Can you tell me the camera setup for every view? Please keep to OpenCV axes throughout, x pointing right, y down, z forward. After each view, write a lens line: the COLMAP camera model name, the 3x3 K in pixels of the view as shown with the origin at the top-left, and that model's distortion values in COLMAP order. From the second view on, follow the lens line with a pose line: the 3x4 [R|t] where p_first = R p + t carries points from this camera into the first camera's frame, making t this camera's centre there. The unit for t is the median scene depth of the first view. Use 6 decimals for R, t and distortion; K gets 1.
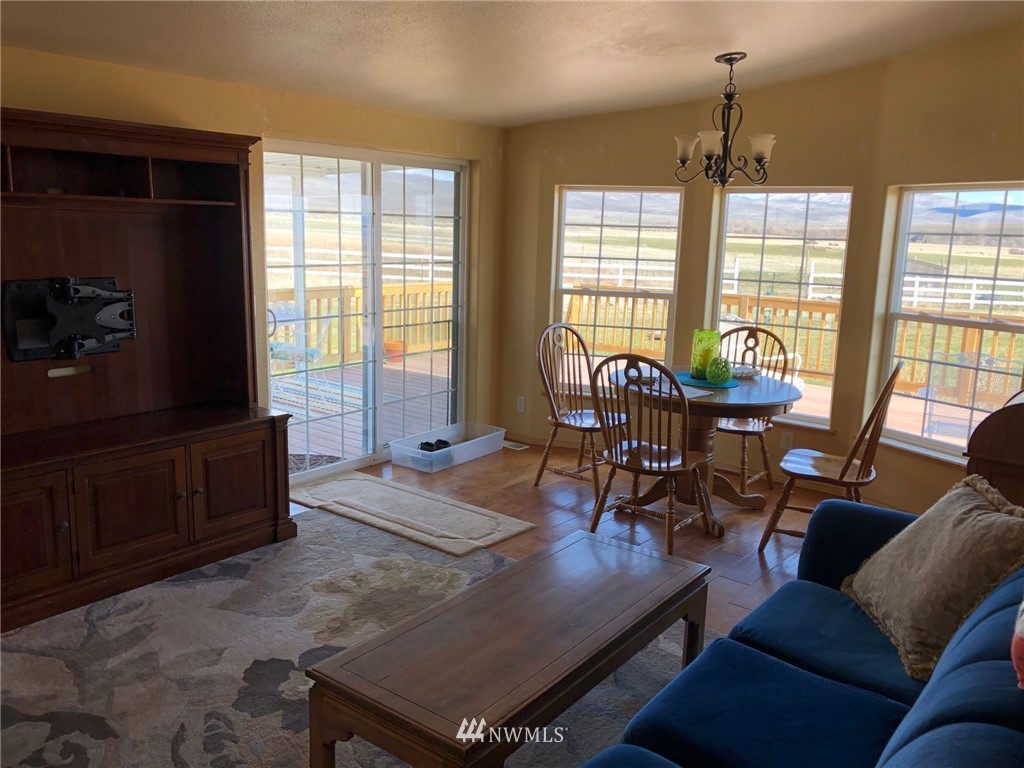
lens RADIAL K [[842.6, 0, 512.0], [0, 842.6, 384.0], [0, 0, 1]] dist [0.059496, -0.095756]
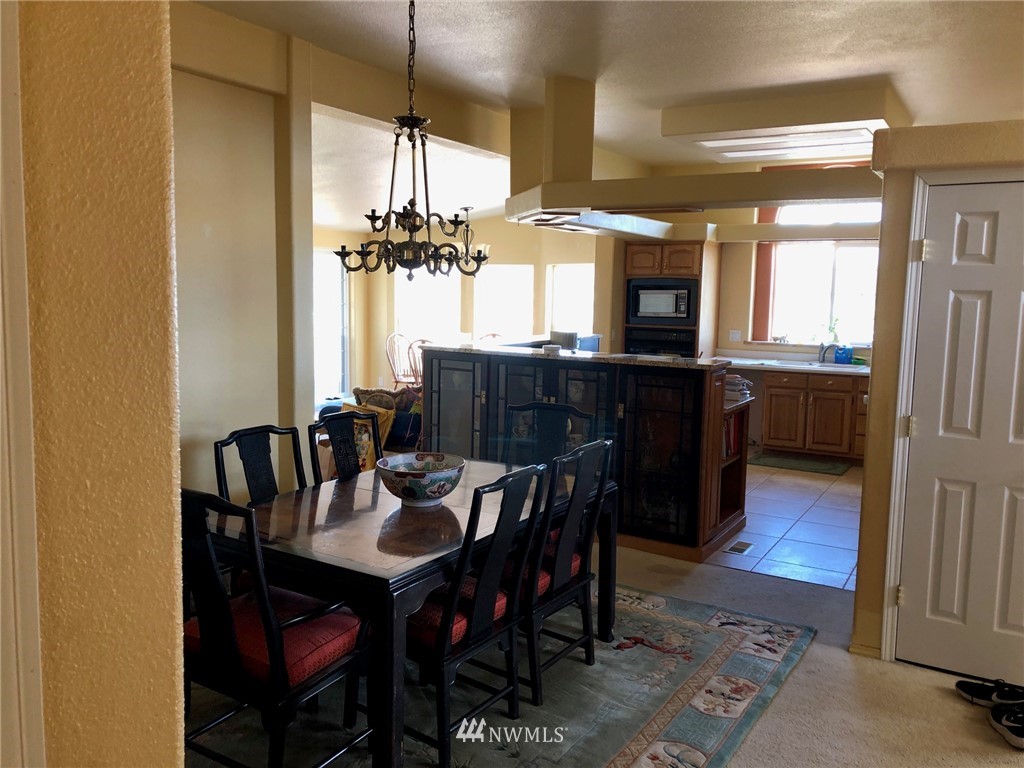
lens RADIAL K [[842.6, 0, 512.0], [0, 842.6, 384.0], [0, 0, 1]] dist [0.059496, -0.095756]
pose [[0.990168, -0.024421, 0.137735, 0.053904], [0.033647, 0.997314, -0.065062, 0.211487], [-0.135776, 0.069057, 0.988330, -1.110589]]
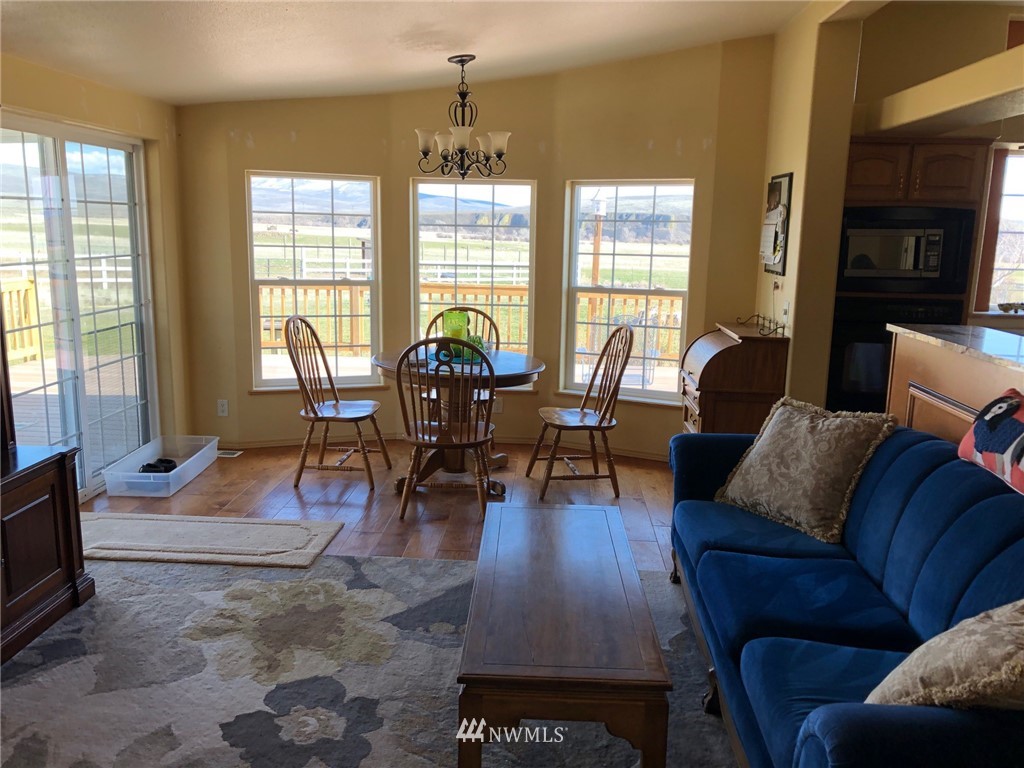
lens RADIAL K [[842.6, 0, 512.0], [0, 842.6, 384.0], [0, 0, 1]] dist [0.059496, -0.095756]
pose [[0.810133, -0.118322, 0.574182, -0.339493], [0.110344, 0.992691, 0.048876, -0.016345], [-0.575768, 0.023761, 0.817268, 0.080683]]
